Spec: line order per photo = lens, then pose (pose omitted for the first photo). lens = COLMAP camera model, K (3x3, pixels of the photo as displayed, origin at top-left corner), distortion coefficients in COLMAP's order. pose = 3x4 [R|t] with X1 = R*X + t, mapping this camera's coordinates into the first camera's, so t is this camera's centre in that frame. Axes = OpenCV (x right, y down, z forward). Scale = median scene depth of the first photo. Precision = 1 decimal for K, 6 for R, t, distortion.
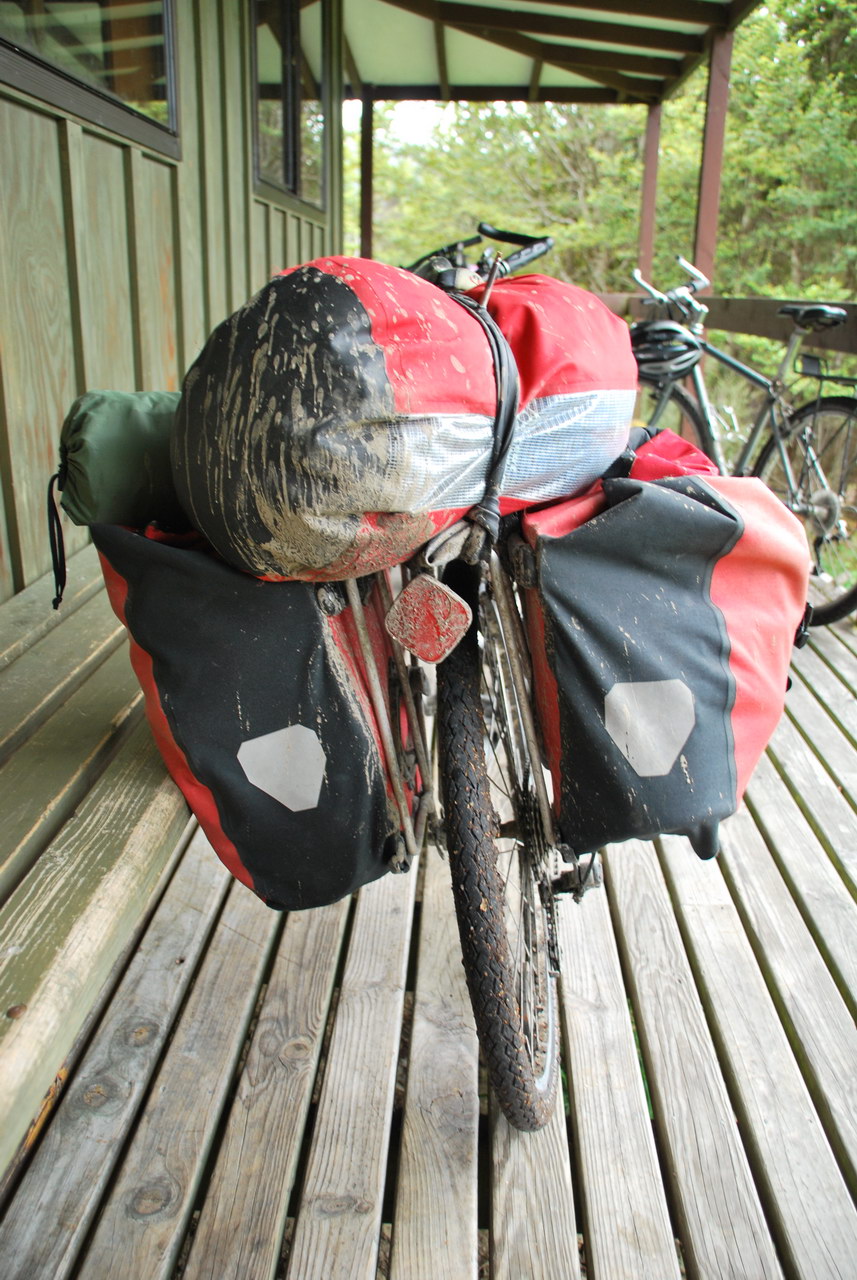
lens RADIAL K [[979.7, 0, 428.5], [0, 979.7, 640.0], [0, 0, 1]] dist [-0.154102, 0.101896]
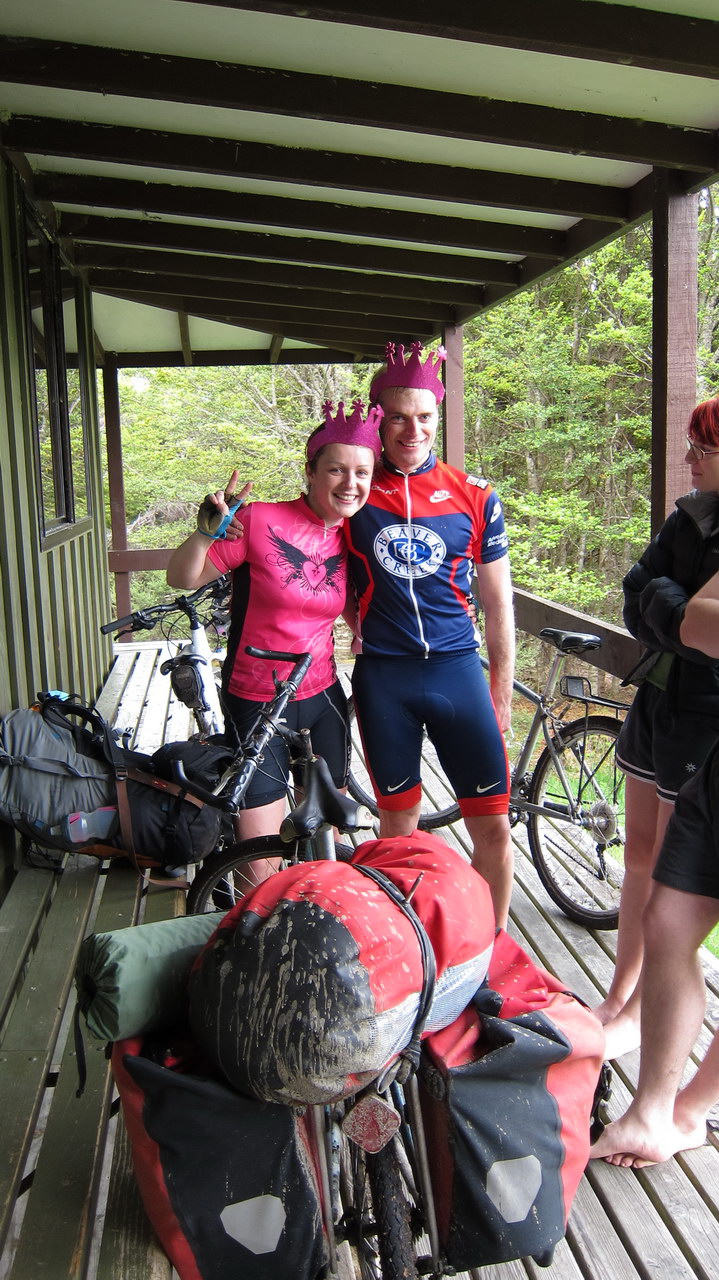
lens RADIAL K [[1137.4, 0, 359.5], [0, 1137.4, 640.0], [0, 0, 1]] dist [0.058330, -0.186057]
pose [[0.972050, 0.042410, 0.230910, -0.485352], [-0.007804, 0.988842, -0.148762, -0.527198], [-0.234643, 0.142802, 0.961535, -0.822052]]
